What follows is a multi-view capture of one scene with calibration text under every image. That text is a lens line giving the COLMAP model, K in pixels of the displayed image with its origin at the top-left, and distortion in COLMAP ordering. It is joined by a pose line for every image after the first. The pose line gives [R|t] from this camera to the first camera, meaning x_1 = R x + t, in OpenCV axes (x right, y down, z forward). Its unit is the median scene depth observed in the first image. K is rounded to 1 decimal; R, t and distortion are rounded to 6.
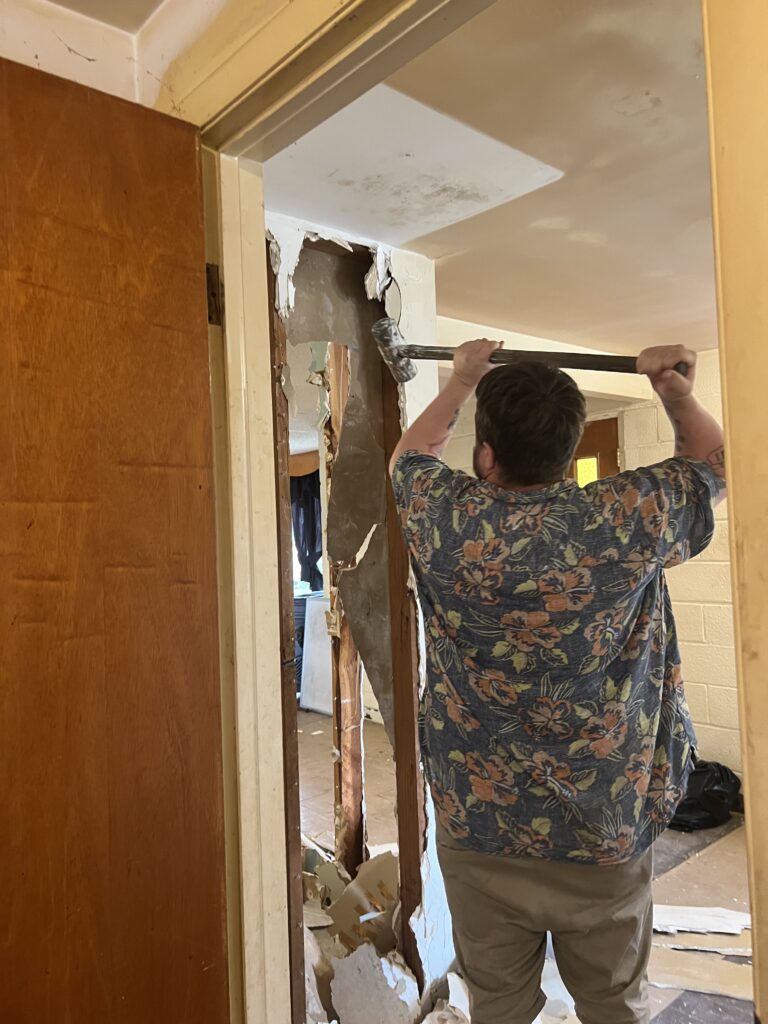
lens RADIAL K [[777.7, 0, 384.8], [0, 777.7, 502.7], [0, 0, 1]] dist [0.016702, -0.038759]
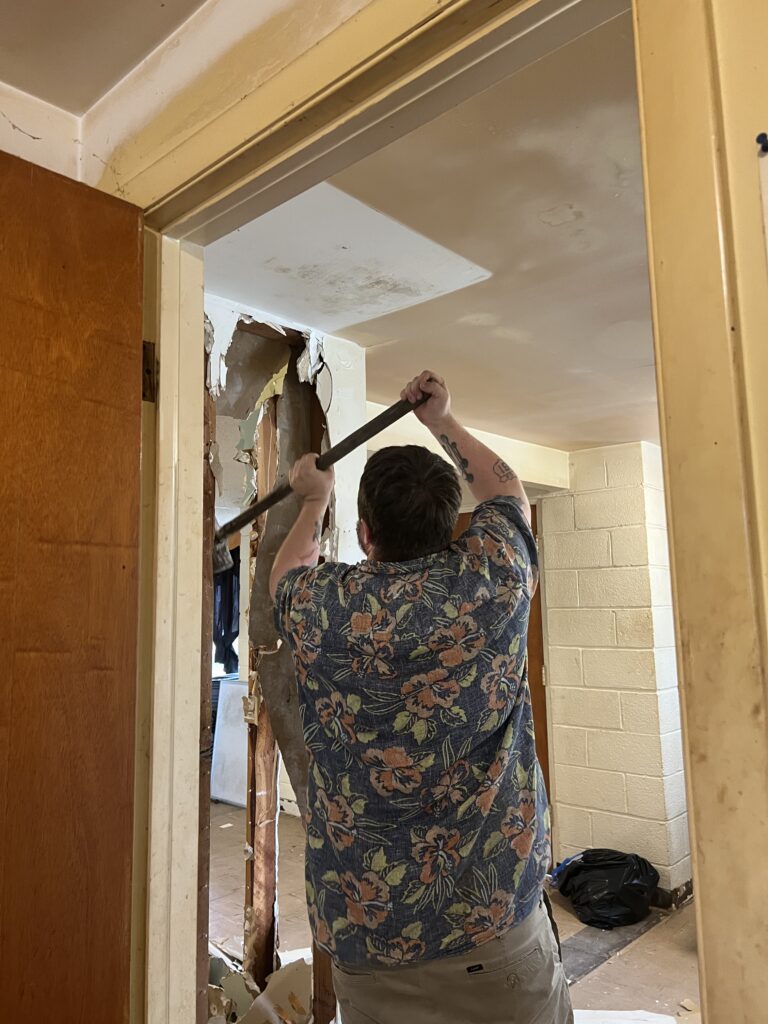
lens RADIAL K [[777.7, 0, 382.8], [0, 777.7, 497.1], [0, 0, 1]] dist [0.016702, -0.038759]
pose [[0.994837, 0.032168, 0.096249, -0.010391], [-0.021382, 0.993583, -0.111065, -0.004228], [-0.099204, 0.108434, 0.989141, 0.007965]]
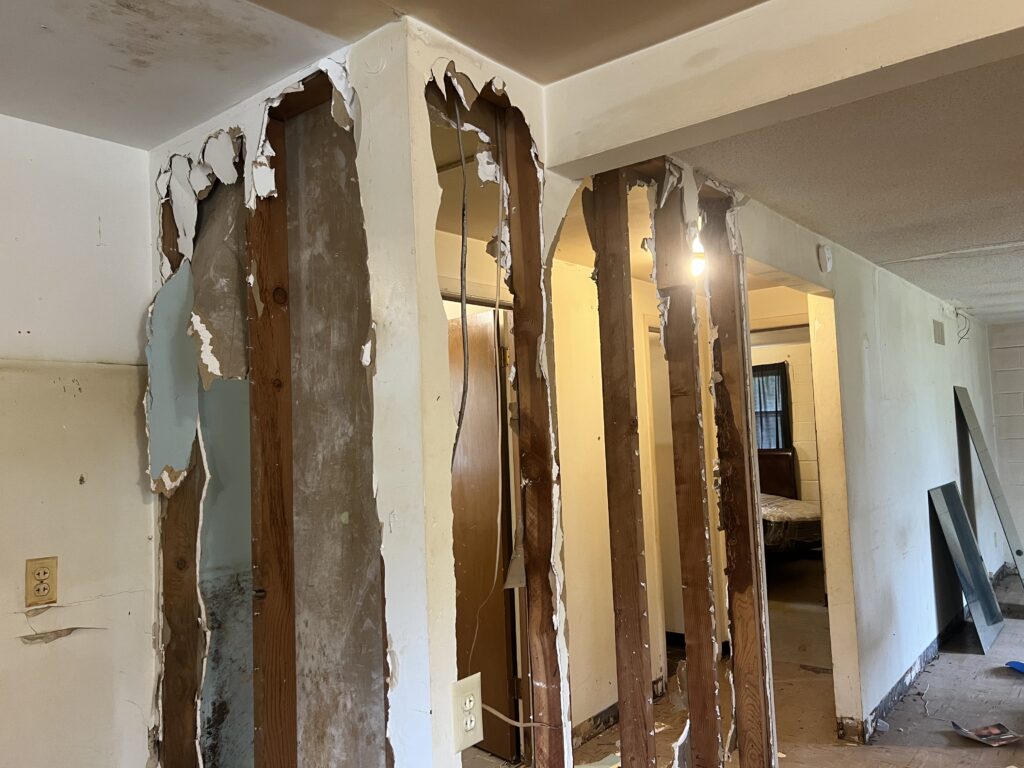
lens RADIAL K [[777.7, 0, 517.2], [0, 777.7, 392.1], [0, 0, 1]] dist [0.016702, -0.038759]
pose [[0.187721, -0.036738, -0.981535, 1.212578], [0.075947, 0.996851, -0.022787, 0.022683], [0.979282, -0.070267, 0.189920, 1.670882]]
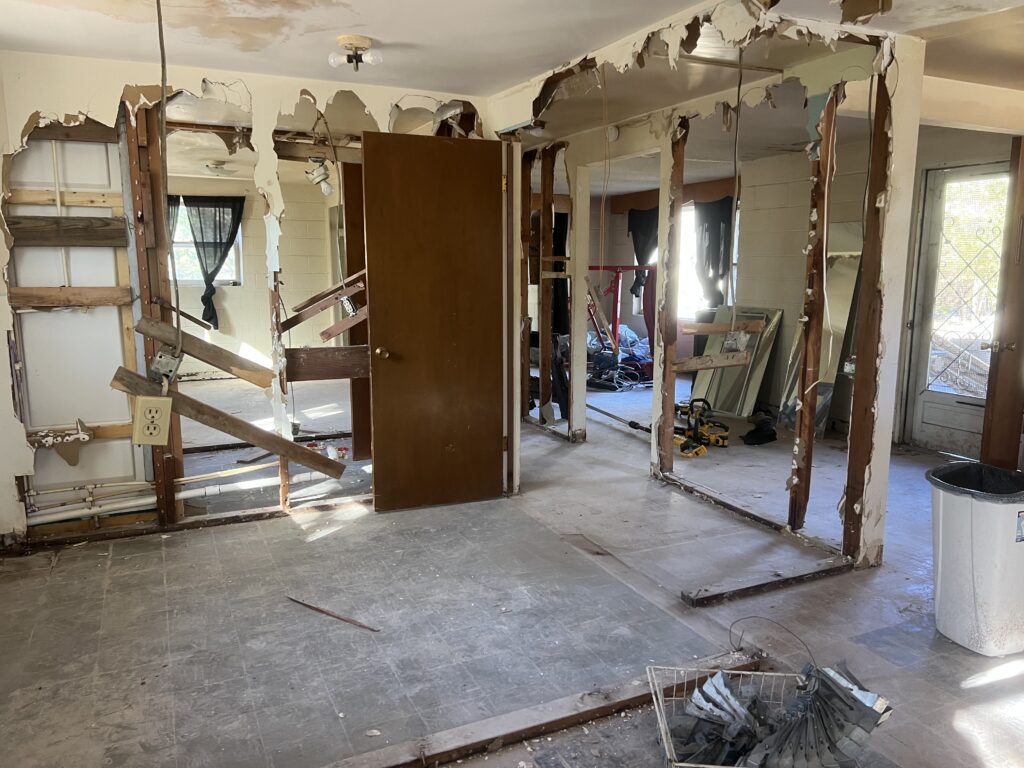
lens RADIAL K [[777.7, 0, 516.5], [0, 777.7, 384.0], [0, 0, 1]] dist [0.016702, -0.038759]
pose [[0.955544, 0.089874, -0.280816, -0.306990], [-0.027238, 0.975246, 0.219438, -0.027097], [0.293587, -0.202034, 0.934339, -0.927031]]
